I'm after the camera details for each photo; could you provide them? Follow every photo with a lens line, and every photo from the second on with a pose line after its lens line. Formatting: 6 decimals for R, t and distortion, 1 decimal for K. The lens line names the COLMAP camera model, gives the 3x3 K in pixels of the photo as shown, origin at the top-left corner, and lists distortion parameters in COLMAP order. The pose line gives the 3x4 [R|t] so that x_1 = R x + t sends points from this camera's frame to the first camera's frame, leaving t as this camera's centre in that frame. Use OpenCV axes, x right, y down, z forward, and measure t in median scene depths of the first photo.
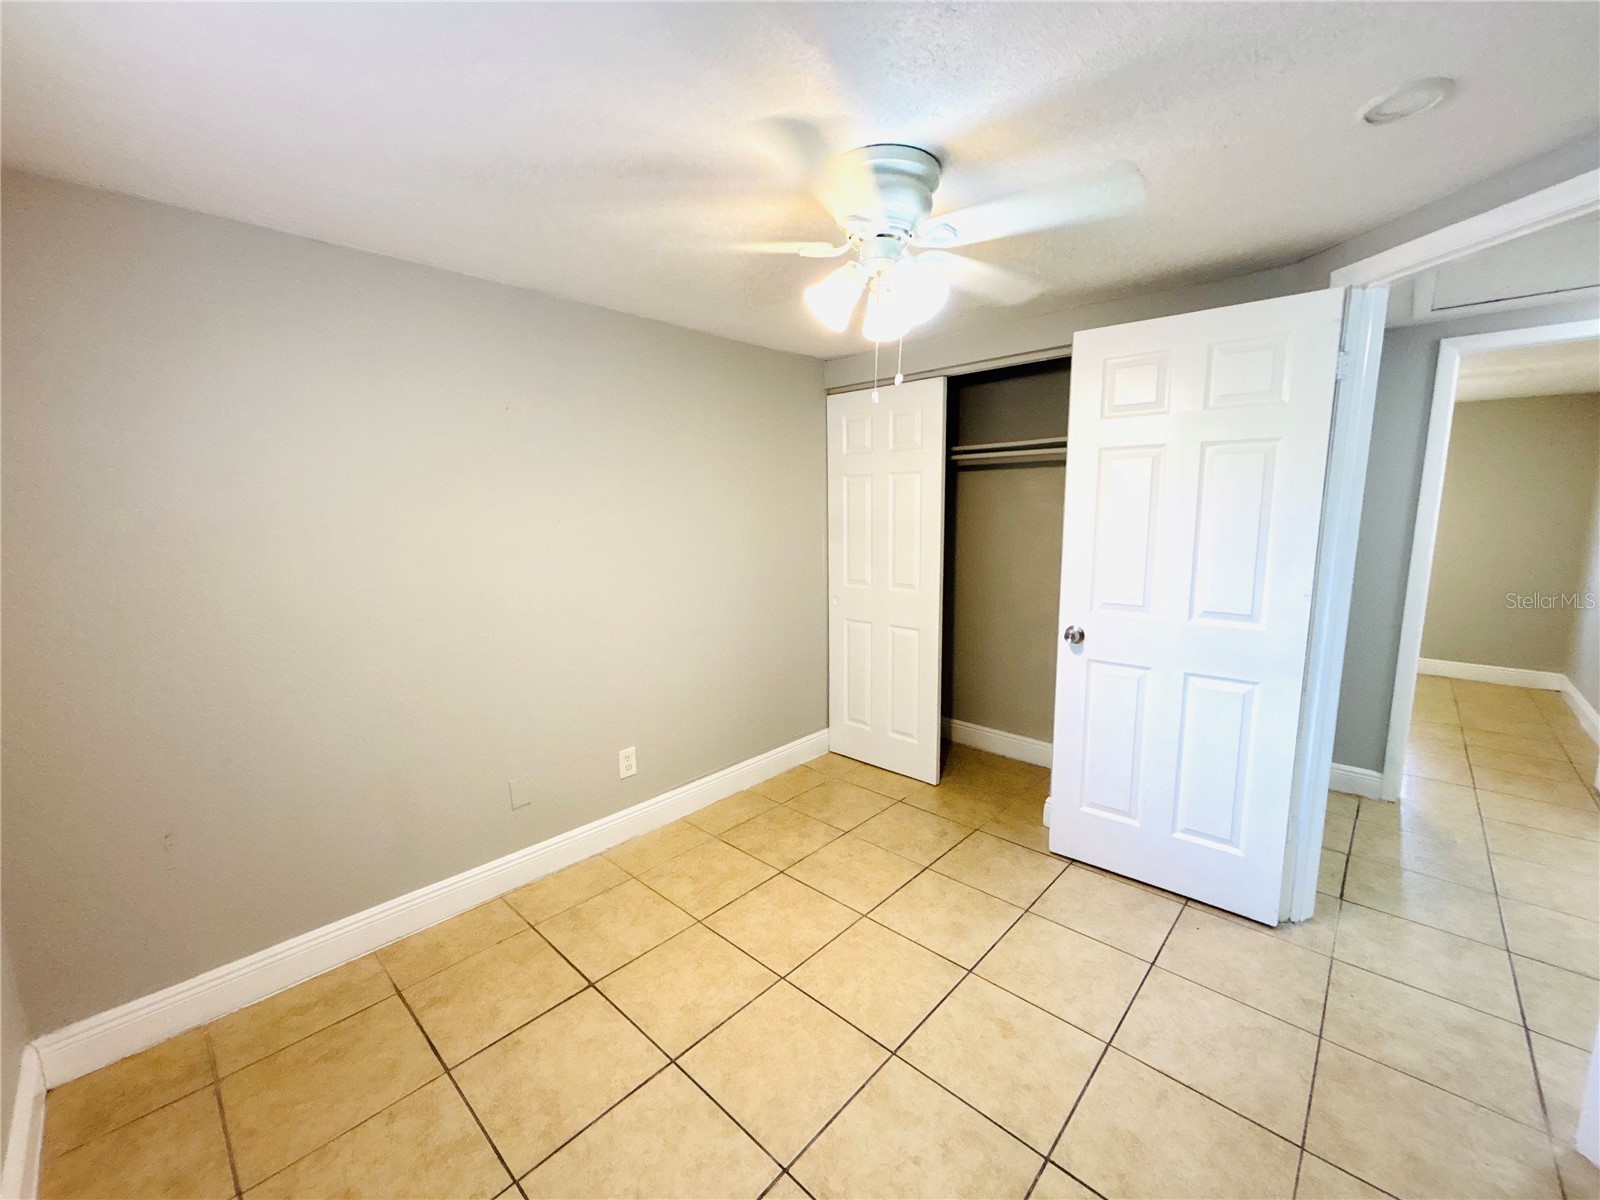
lens RADIAL K [[644.9, 0, 803.2], [0, 644.9, 614.2], [0, 0, 1]] dist [-0.002270, -0.000078]
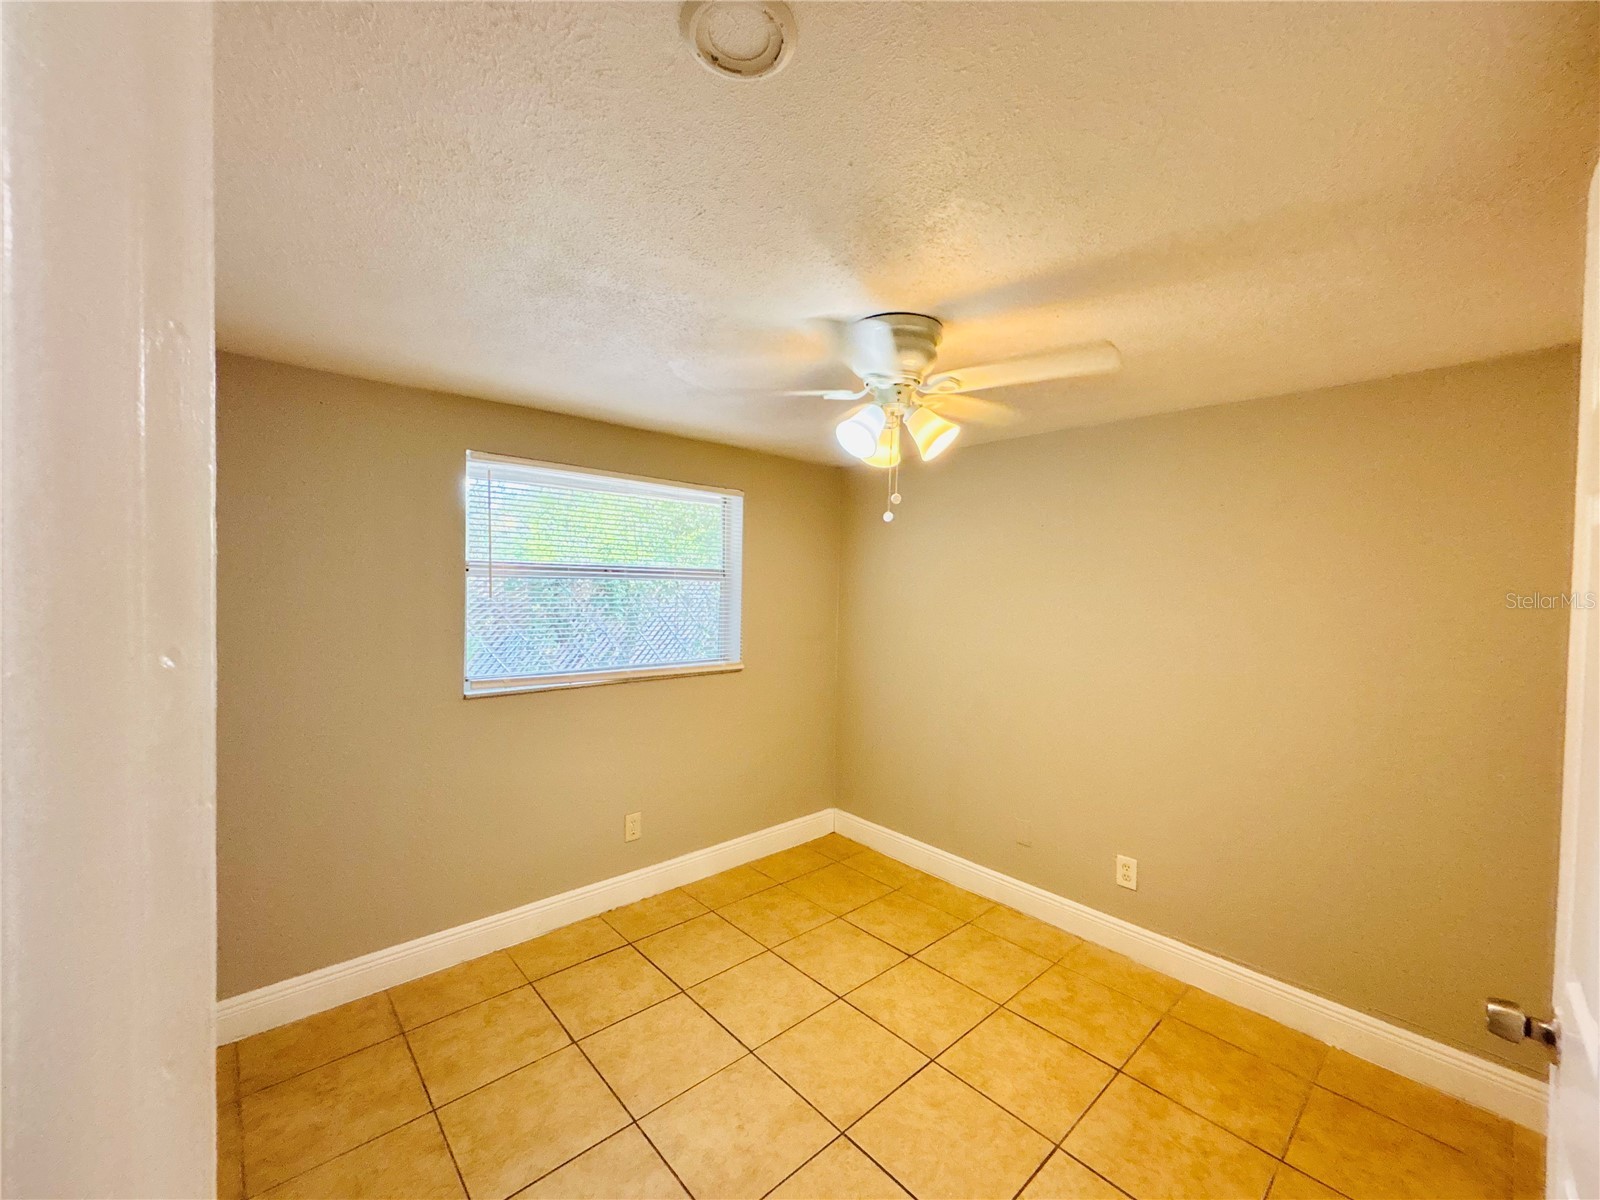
lens RADIAL K [[649.9, 0, 804.4], [0, 649.9, 599.1], [0, 0, 1]] dist [0.002795, 0.000533]
pose [[-0.081525, 0.036206, -0.996013, 0.937712], [-0.185719, 0.981285, 0.050872, -0.168470], [0.979215, 0.189126, -0.073275, 0.686328]]
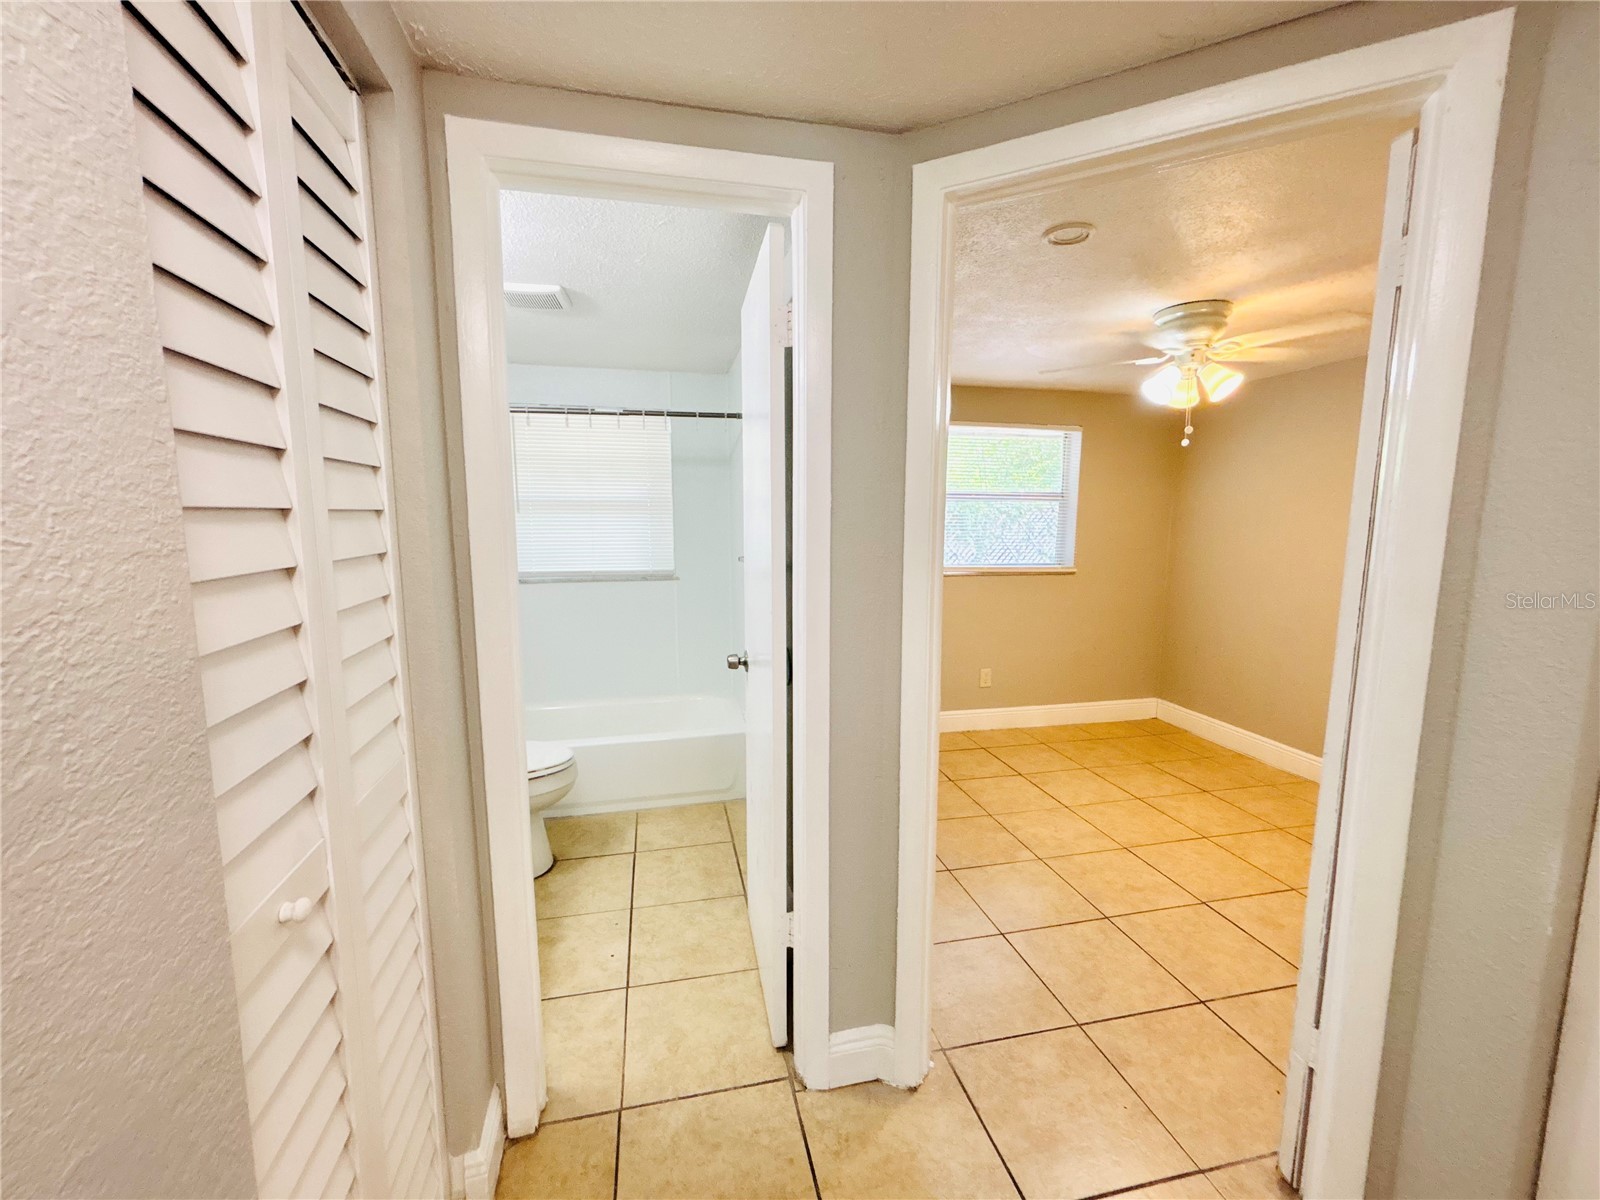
lens RADIAL K [[649.8, 0, 792.6], [0, 649.8, 602.6], [0, 0, 1]] dist [-0.008339, 0.000196]
pose [[-0.569086, 0.118597, -0.813680, 1.510460], [-0.134379, 0.962827, 0.234321, -0.149957], [0.811223, 0.242691, -0.531995, 0.834927]]
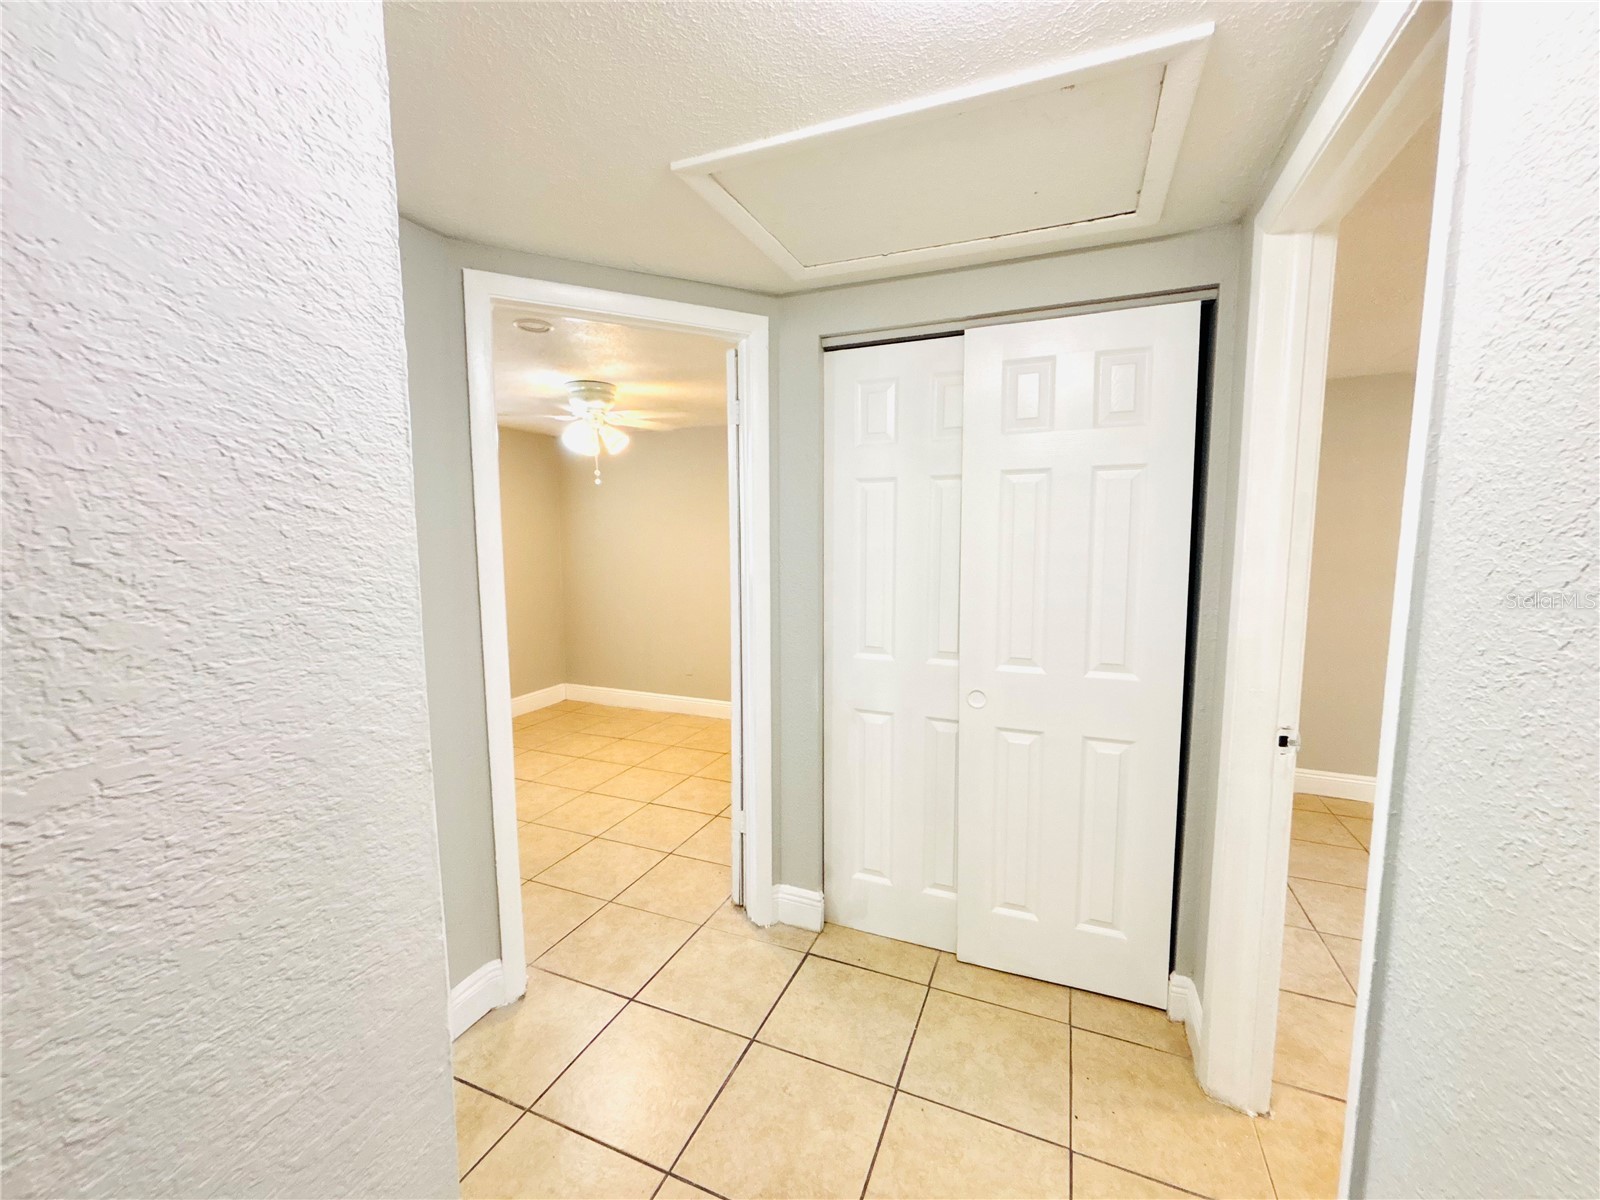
lens RADIAL K [[645.4, 0, 810.8], [0, 645.4, 604.4], [0, 0, 1]] dist [-0.001430, -0.000877]
pose [[0.357603, 0.114667, -0.926807, 1.829650], [-0.156619, 0.985741, 0.061528, -0.129465], [0.920647, 0.123153, 0.370463, 0.656473]]
